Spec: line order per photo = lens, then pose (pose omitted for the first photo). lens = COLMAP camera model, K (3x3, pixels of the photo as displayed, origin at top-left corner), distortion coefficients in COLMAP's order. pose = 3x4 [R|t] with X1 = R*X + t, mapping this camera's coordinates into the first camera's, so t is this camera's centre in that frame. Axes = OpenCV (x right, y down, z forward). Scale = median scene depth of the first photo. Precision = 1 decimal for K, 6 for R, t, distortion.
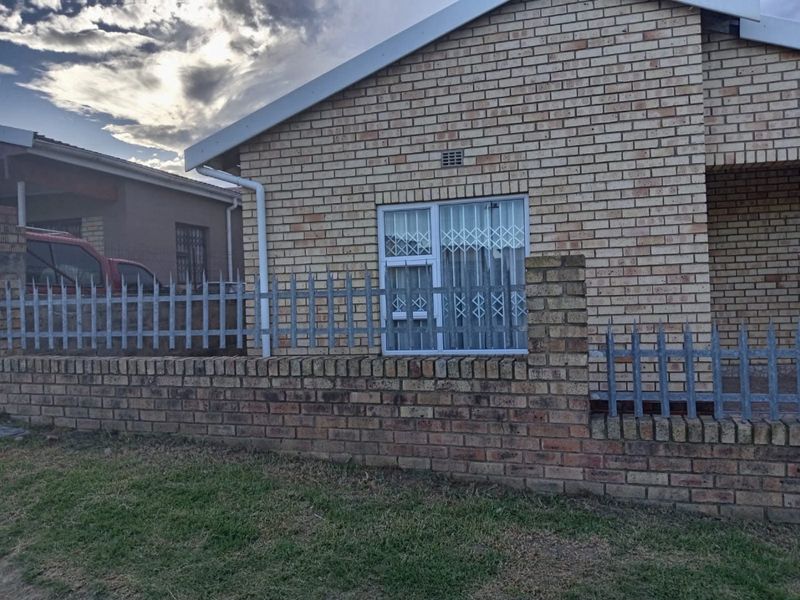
lens RADIAL K [[627.7, 0, 400.0], [0, 627.7, 300.0], [0, 0, 1]] dist [-0.008155, 0.001194]
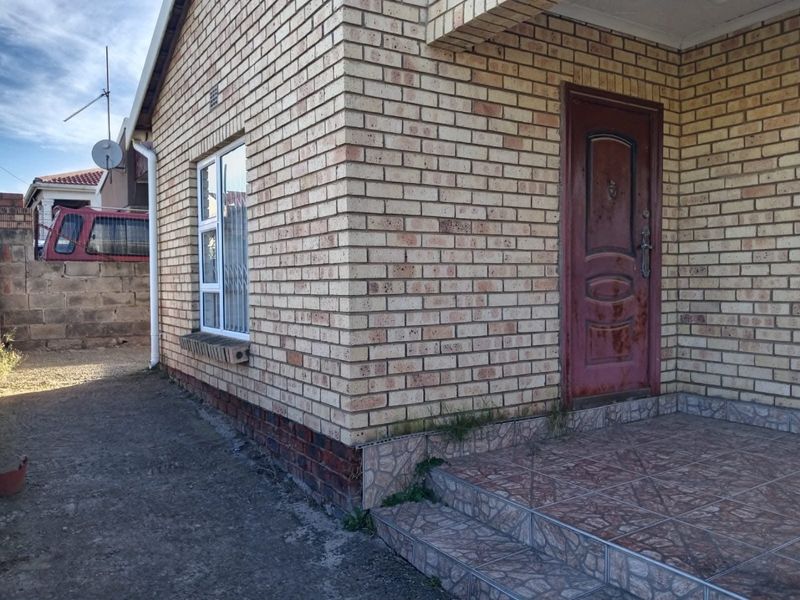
lens RADIAL K [[651.0, 0, 400.0], [0, 651.0, 300.0], [0, 0, 1]] dist [-0.013446, -0.008359]
pose [[0.756034, 0.044251, -0.653035, 0.837713], [-0.016284, 0.998675, 0.048821, -0.007601], [0.654330, -0.026276, 0.755753, 0.514327]]
